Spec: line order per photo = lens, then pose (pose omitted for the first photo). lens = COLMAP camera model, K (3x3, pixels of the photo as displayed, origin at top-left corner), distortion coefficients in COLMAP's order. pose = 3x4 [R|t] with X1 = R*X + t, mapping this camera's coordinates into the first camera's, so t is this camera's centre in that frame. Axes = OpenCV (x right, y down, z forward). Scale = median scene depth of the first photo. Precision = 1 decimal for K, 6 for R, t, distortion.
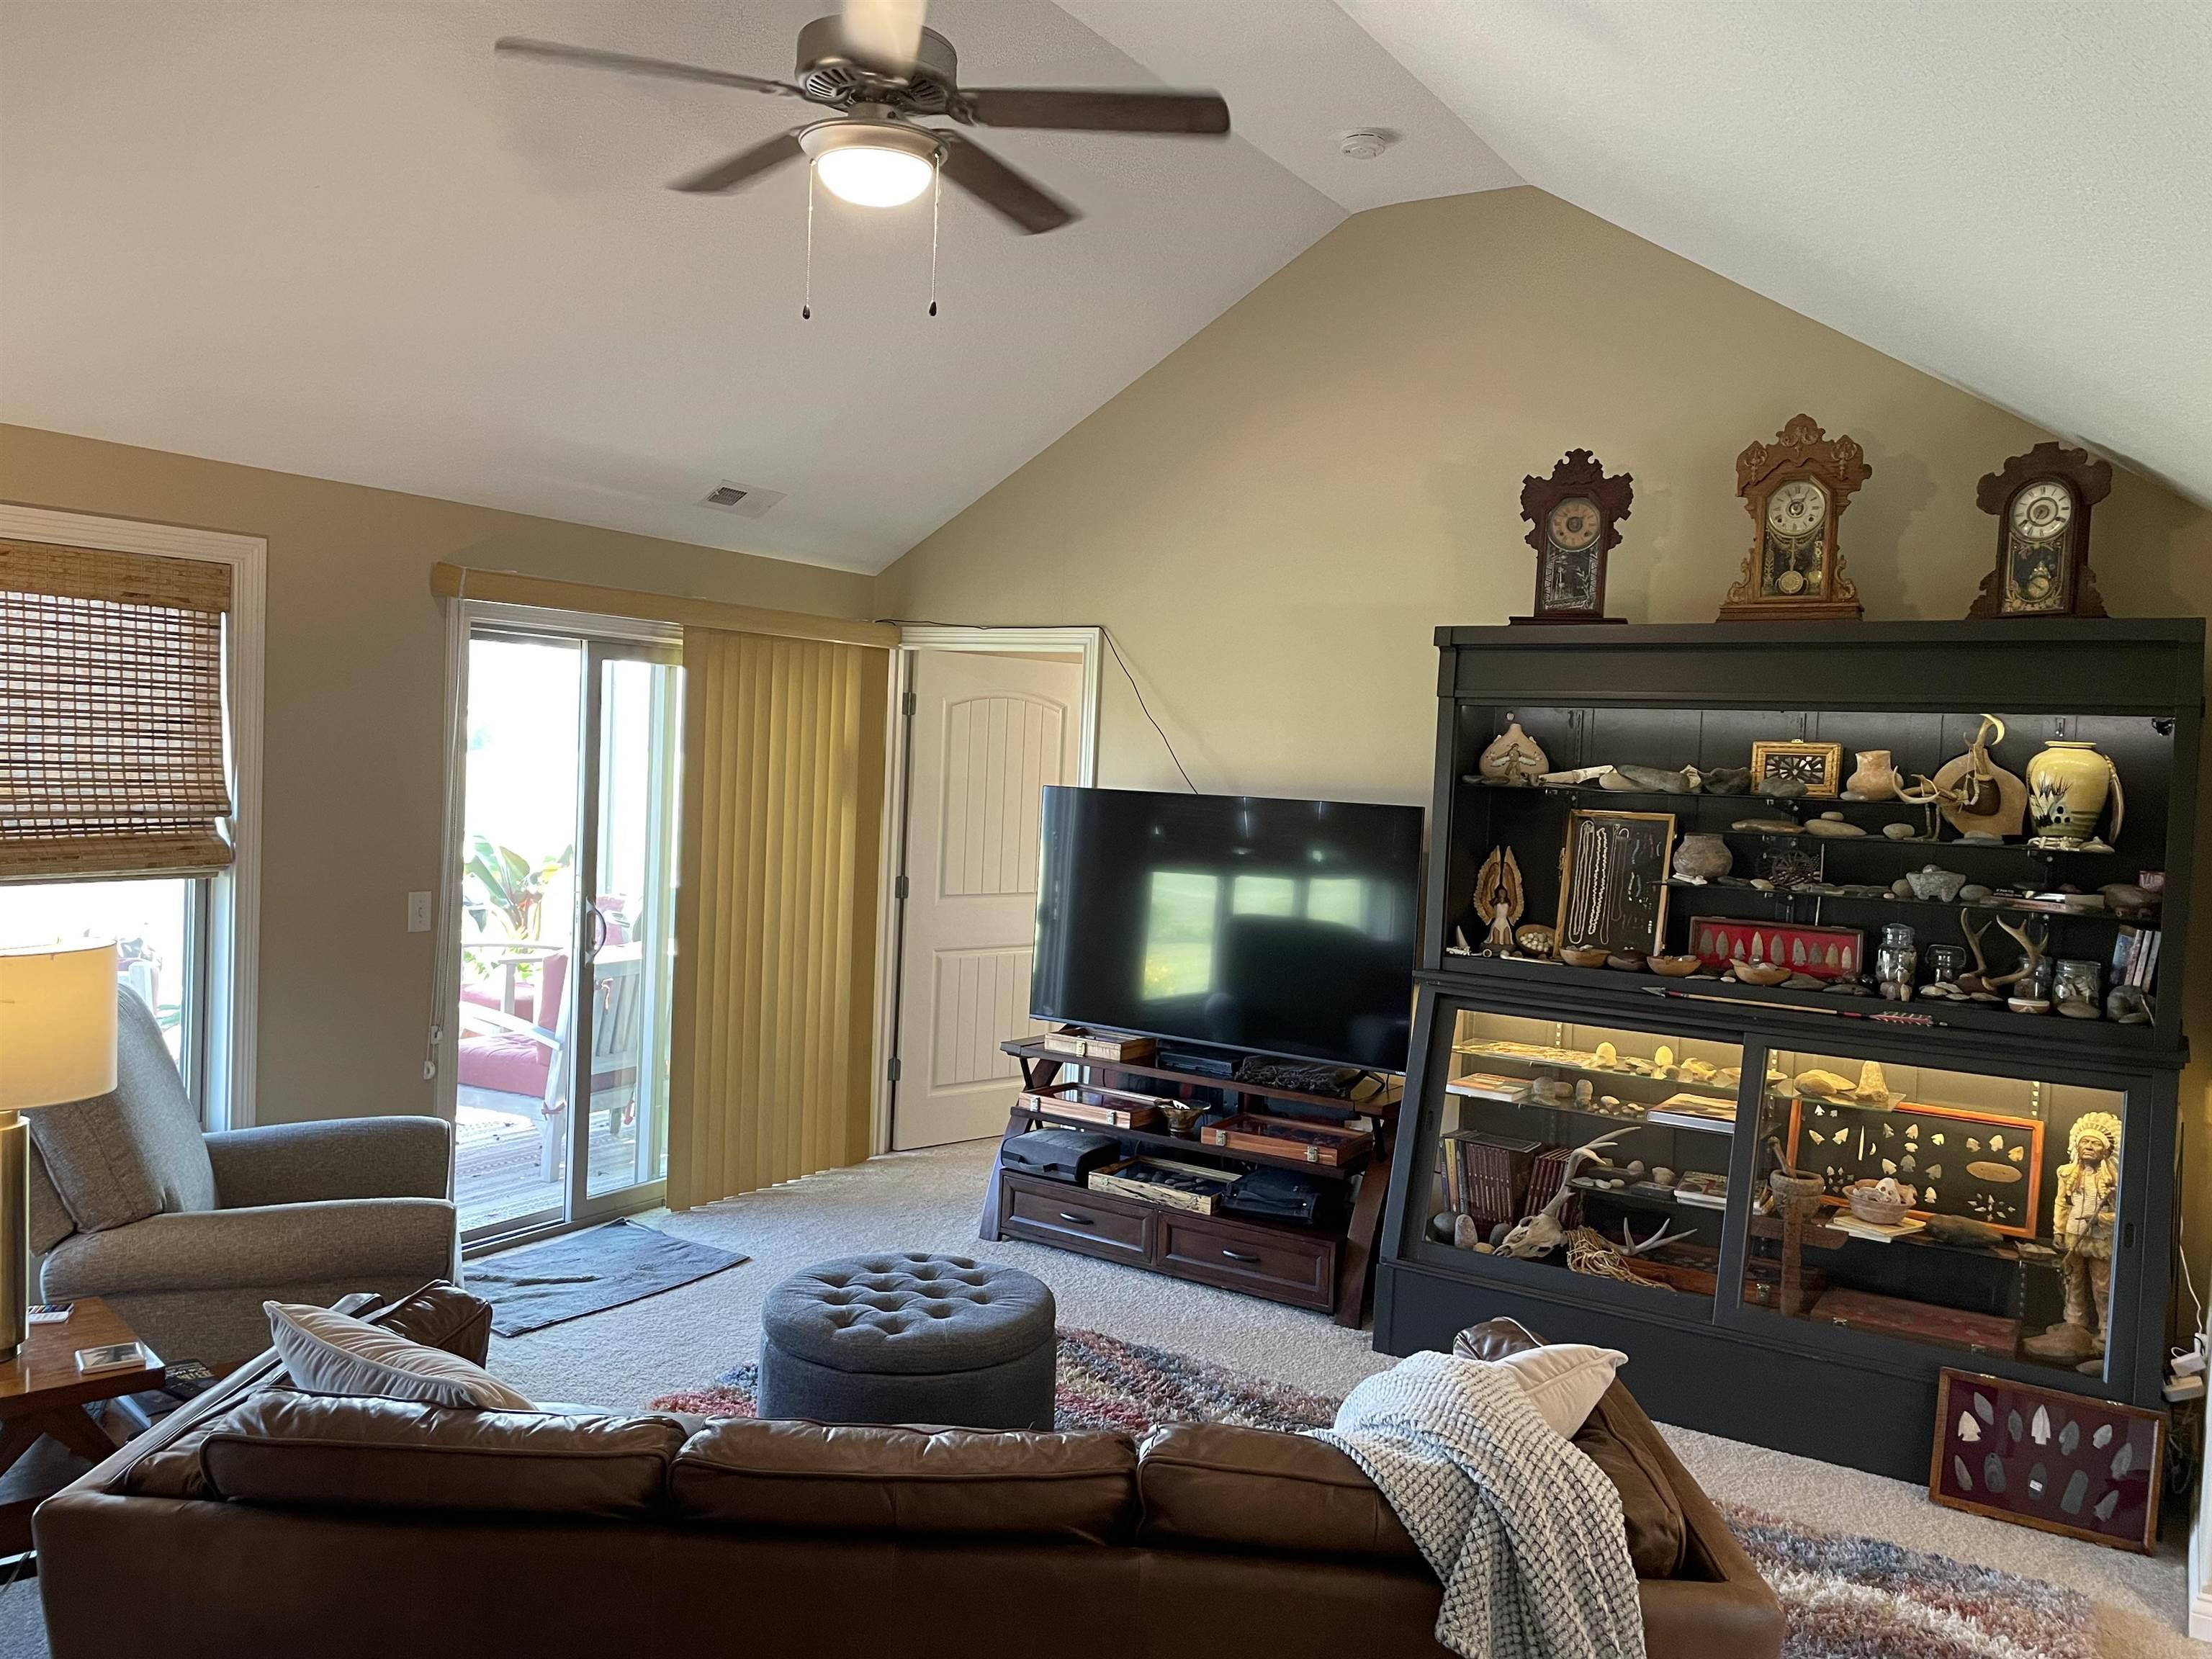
lens RADIAL K [[1670.3, 0, 1109.9], [0, 1670.3, 822.8], [0, 0, 1]] dist [0.028009, -0.023272]
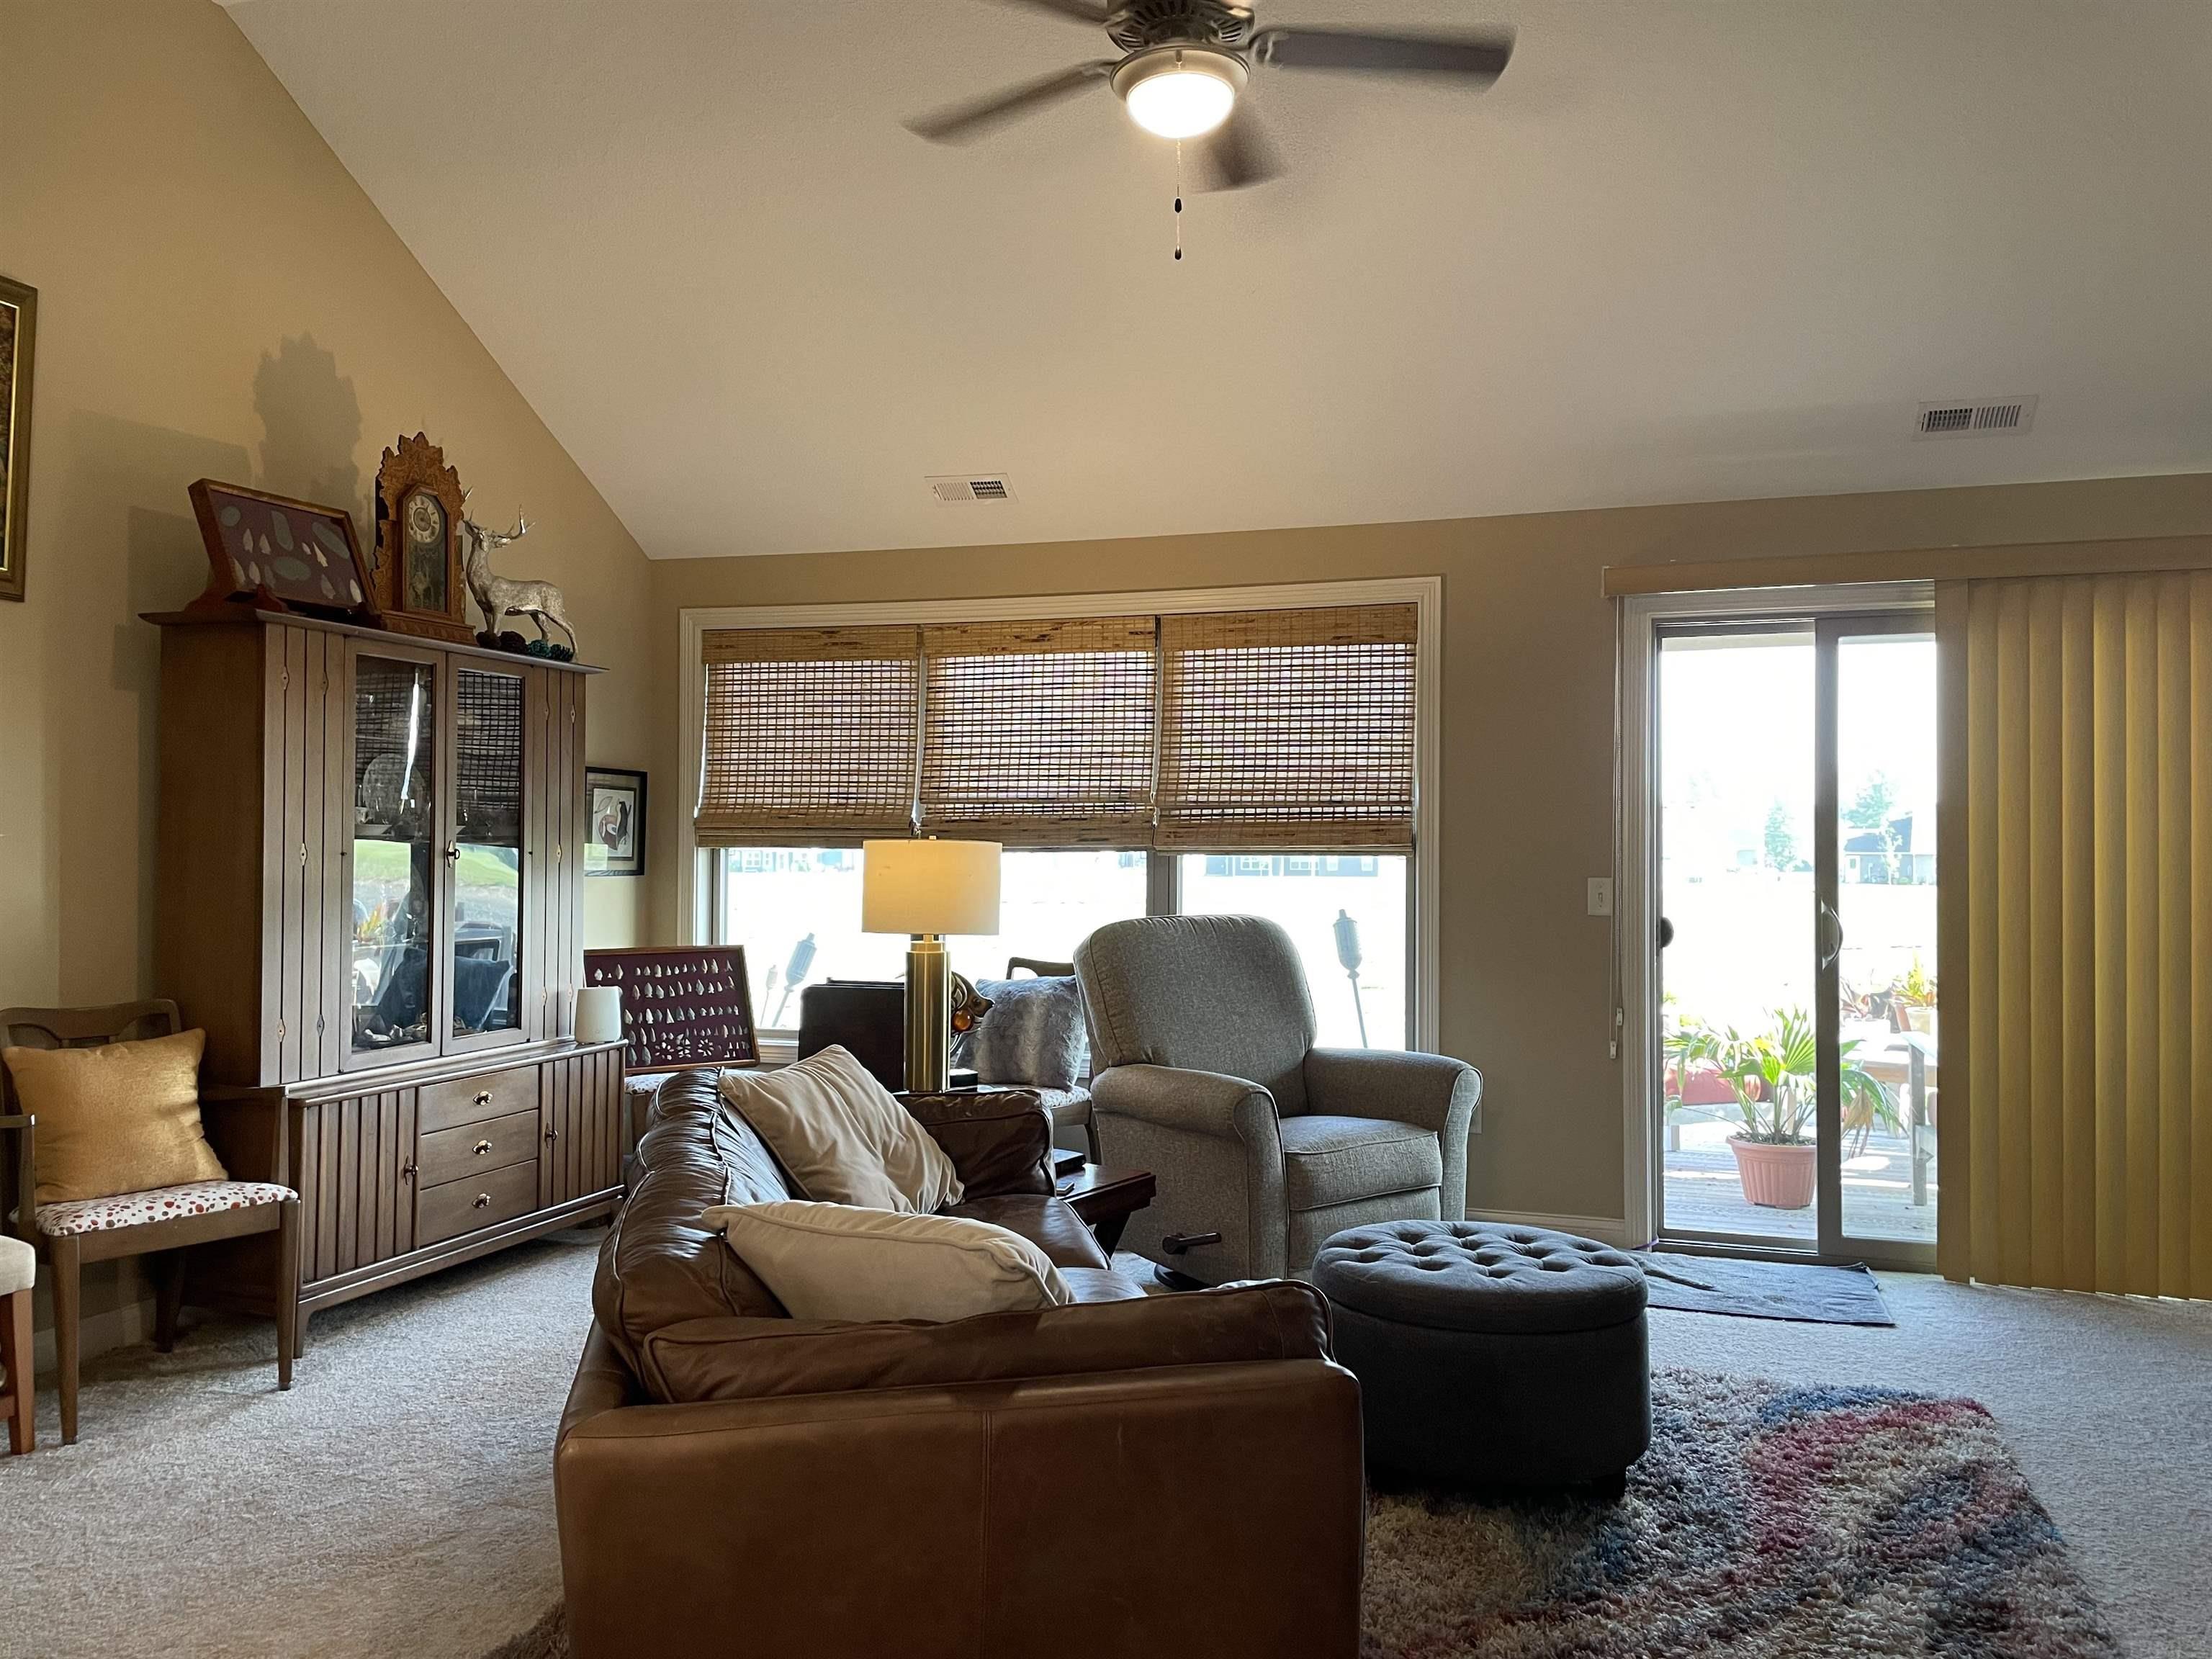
lens RADIAL K [[1670.3, 0, 1113.0], [0, 1670.3, 839.5], [0, 0, 1]] dist [0.028009, -0.023272]
pose [[0.228658, -0.057174, -0.971826, 0.637715], [-0.038958, 0.996937, -0.067818, 0.117094], [0.972727, 0.053367, 0.225730, 0.537061]]
